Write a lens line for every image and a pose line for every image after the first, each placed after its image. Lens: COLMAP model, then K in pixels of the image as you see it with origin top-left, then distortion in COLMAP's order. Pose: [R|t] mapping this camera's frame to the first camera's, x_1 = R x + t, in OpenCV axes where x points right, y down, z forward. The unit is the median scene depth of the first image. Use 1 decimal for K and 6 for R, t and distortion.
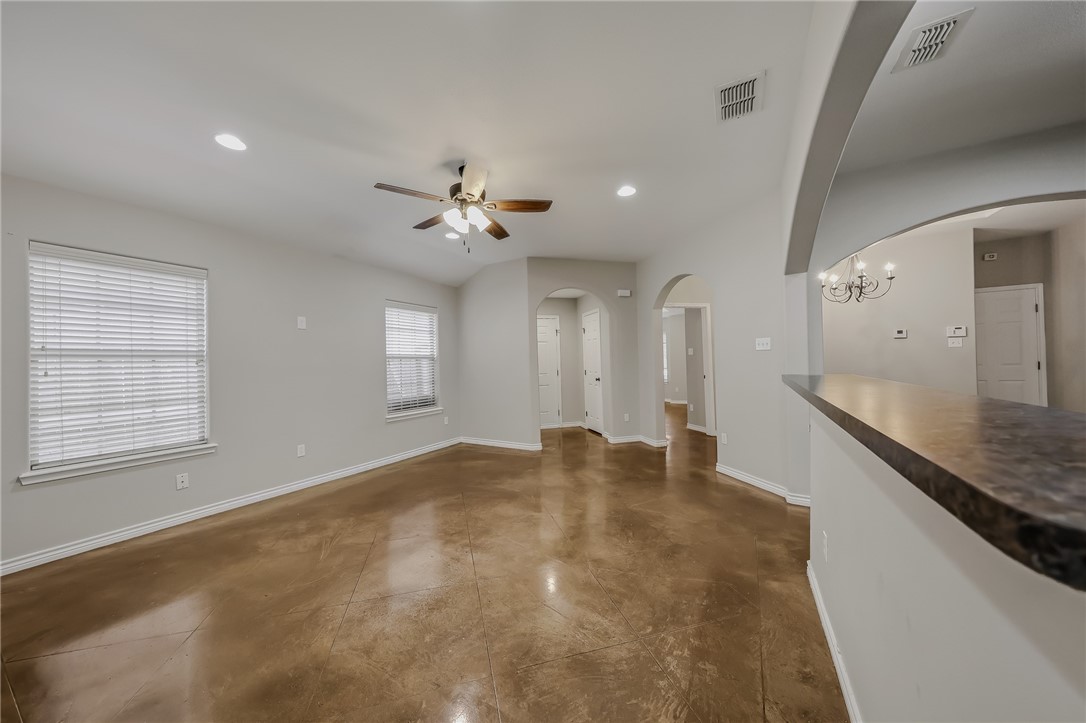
lens RADIAL K [[353.0, 0, 536.9], [0, 353.0, 359.8], [0, 0, 1]] dist [0.005676, -0.000258]
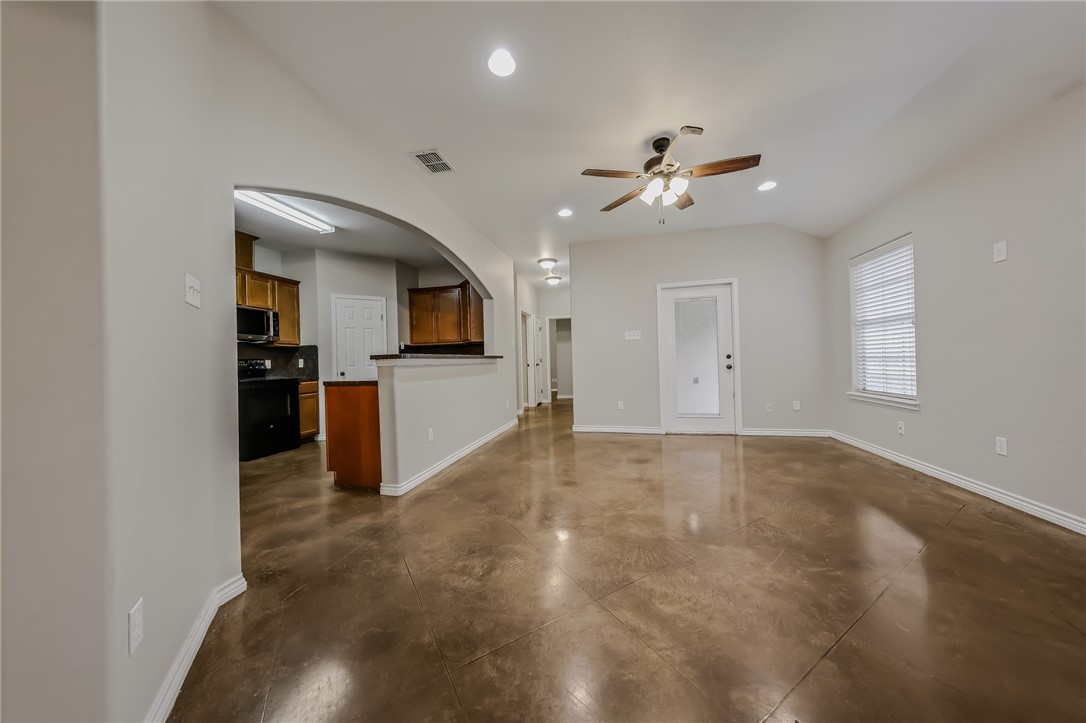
lens RADIAL K [[353.0, 0, 538.4], [0, 353.0, 359.0], [0, 0, 1]] dist [0.005676, -0.000258]
pose [[-0.960471, 0.045029, -0.274713, 0.335997], [0.049142, 0.998759, -0.008105, 0.056416], [0.274007, -0.021284, -0.961492, 1.398121]]
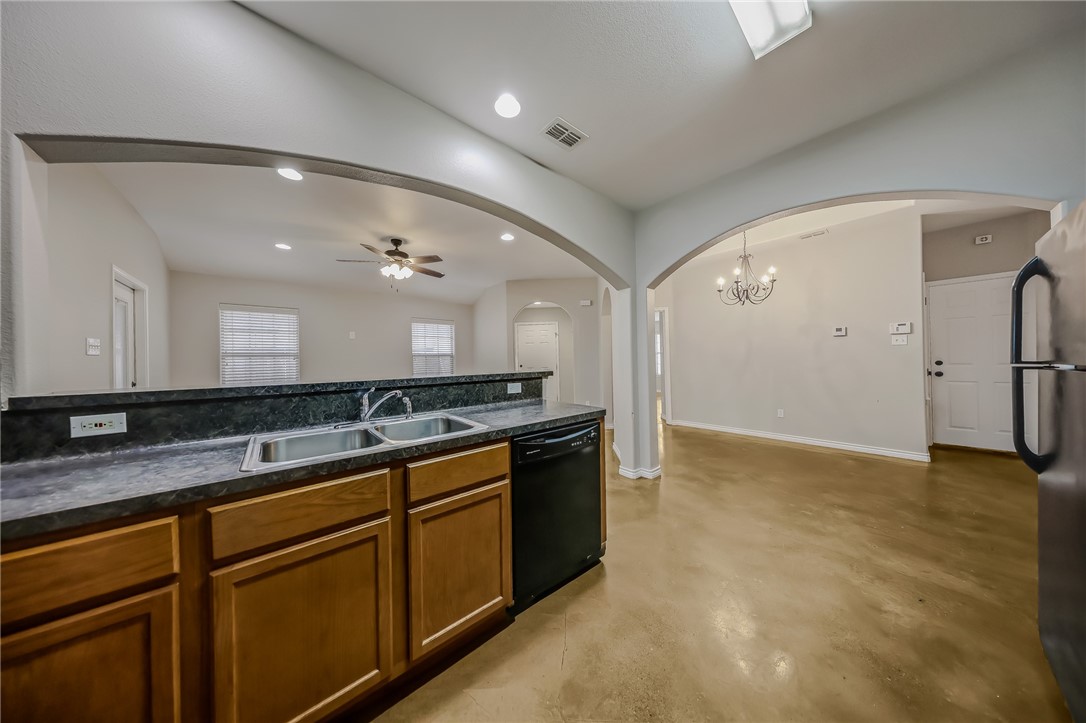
lens RADIAL K [[318.9, 0, 542.3], [0, 318.9, 356.1], [0, 0, 1]] dist [0.000326, -0.000567]
pose [[0.943548, 0.000713, -0.331234, 0.677342], [-0.000005, 0.999998, 0.002137, -0.009982], [0.331235, -0.002014, 0.943546, -0.116266]]
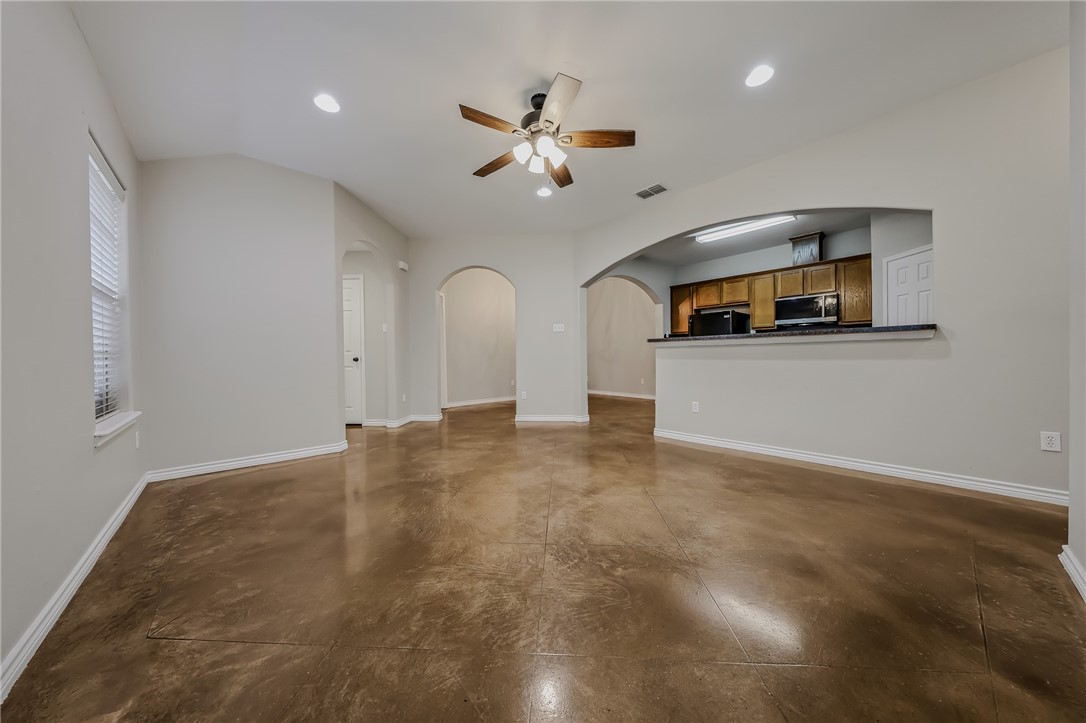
lens RADIAL K [[353.0, 0, 545.0], [0, 353.0, 356.5], [0, 0, 1]] dist [0.005676, -0.000258]
pose [[0.315877, 0.021195, 0.948563, -0.779706], [-0.003489, 0.999770, -0.021178, 0.106869], [-0.948794, 0.003380, 0.315878, 0.526704]]
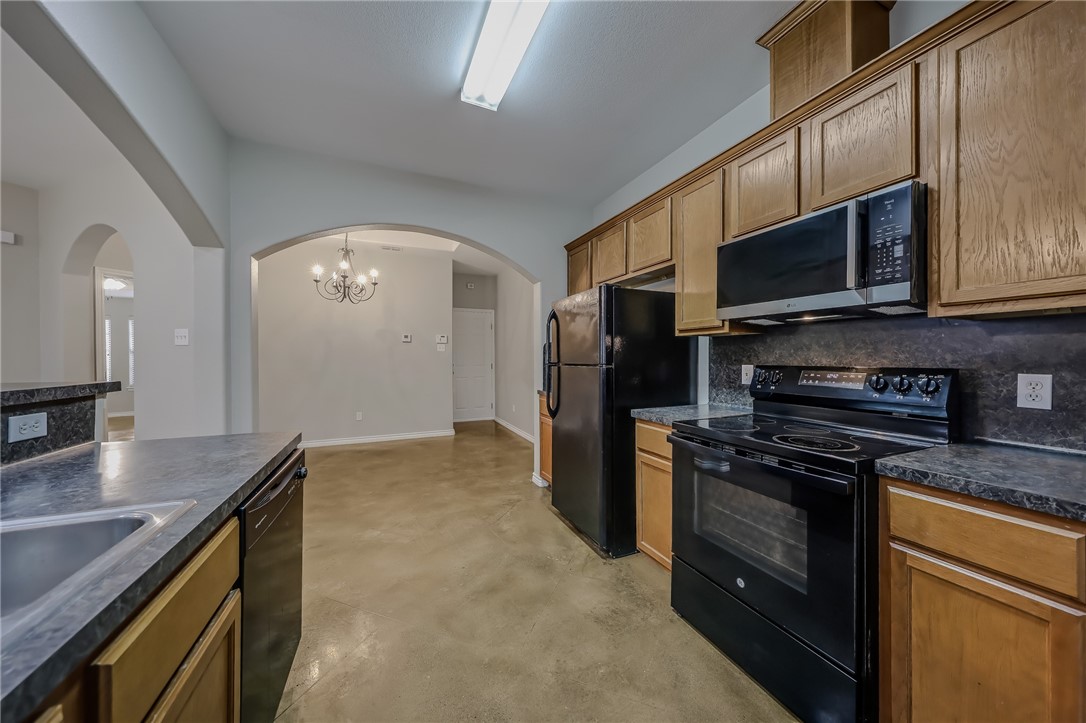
lens RADIAL K [[363.1, 0, 542.8], [0, 363.1, 363.3], [0, 0, 1]] dist [0.000021, 0.000118]
pose [[0.591687, 0.009722, 0.806109, 0.429365], [-0.017726, 0.999842, 0.000952, -0.003716], [-0.805973, -0.014852, 0.591766, -0.047213]]
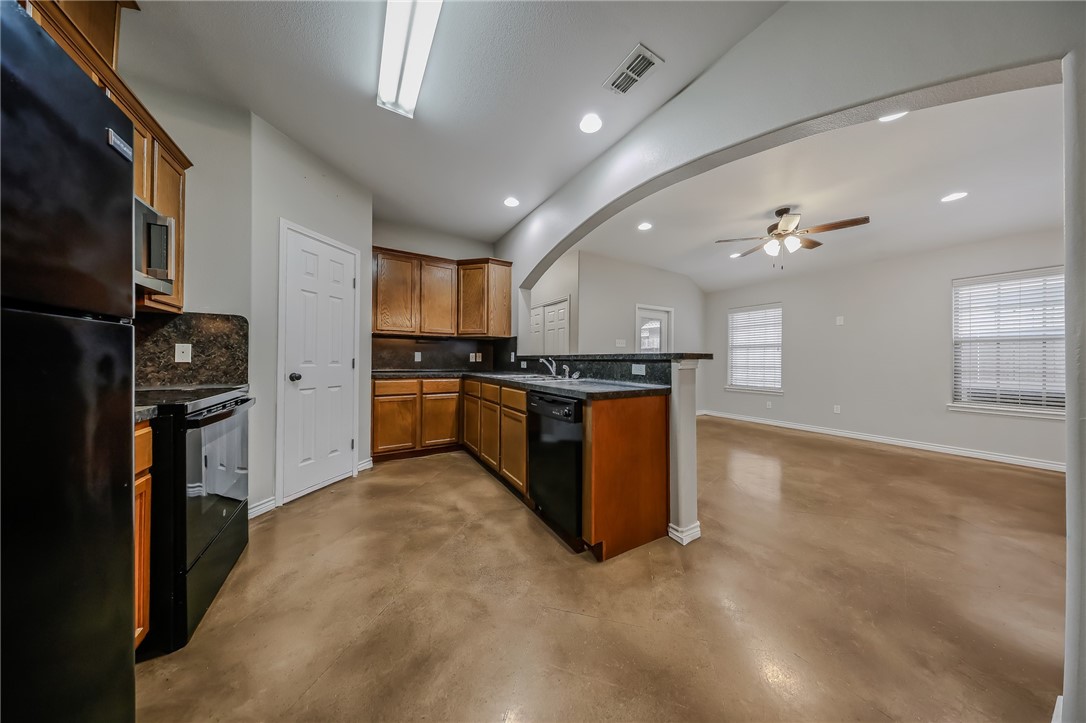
lens RADIAL K [[318.9, 0, 544.3], [0, 318.9, 358.8], [0, 0, 1]] dist [0.000326, -0.000567]
pose [[-0.486573, 0.012245, -0.873554, 1.037104], [0.009276, 0.999918, 0.008849, 0.026659], [0.873591, -0.003797, -0.486646, 0.588637]]
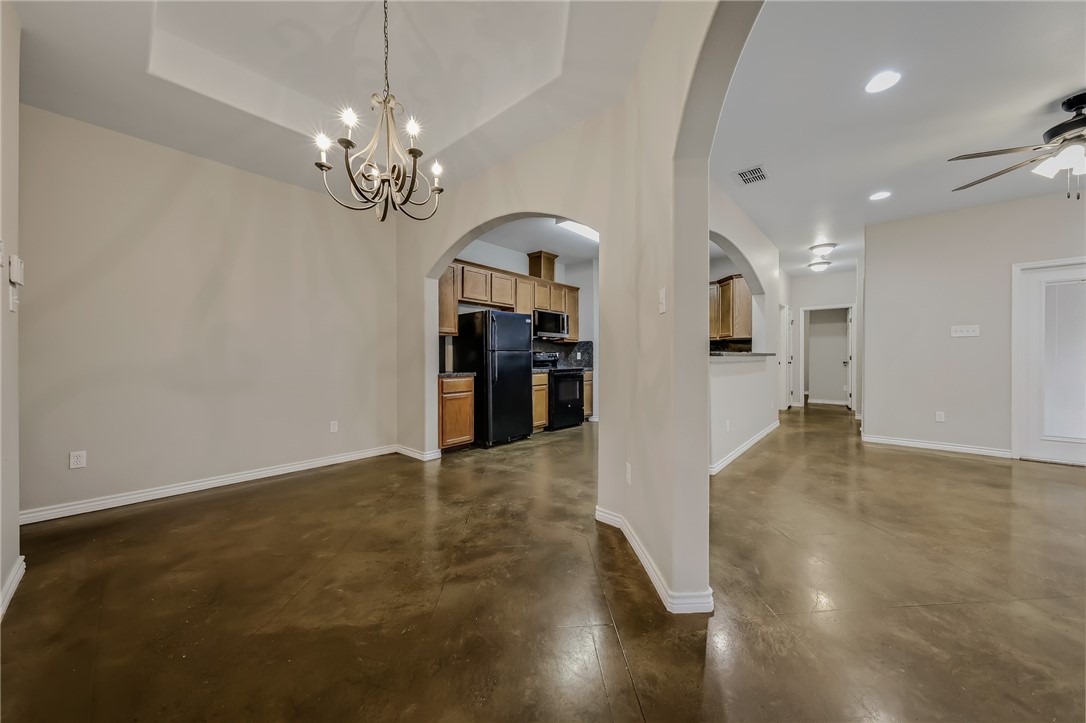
lens RADIAL K [[373.3, 0, 550.4], [0, 373.3, 358.9], [0, 0, 1]] dist [-0.000907, -0.000298]
pose [[-0.980667, 0.022170, 0.194422, 0.642467], [0.021150, 0.999749, -0.007322, 0.039944], [-0.194536, -0.003069, -0.980891, 1.568159]]
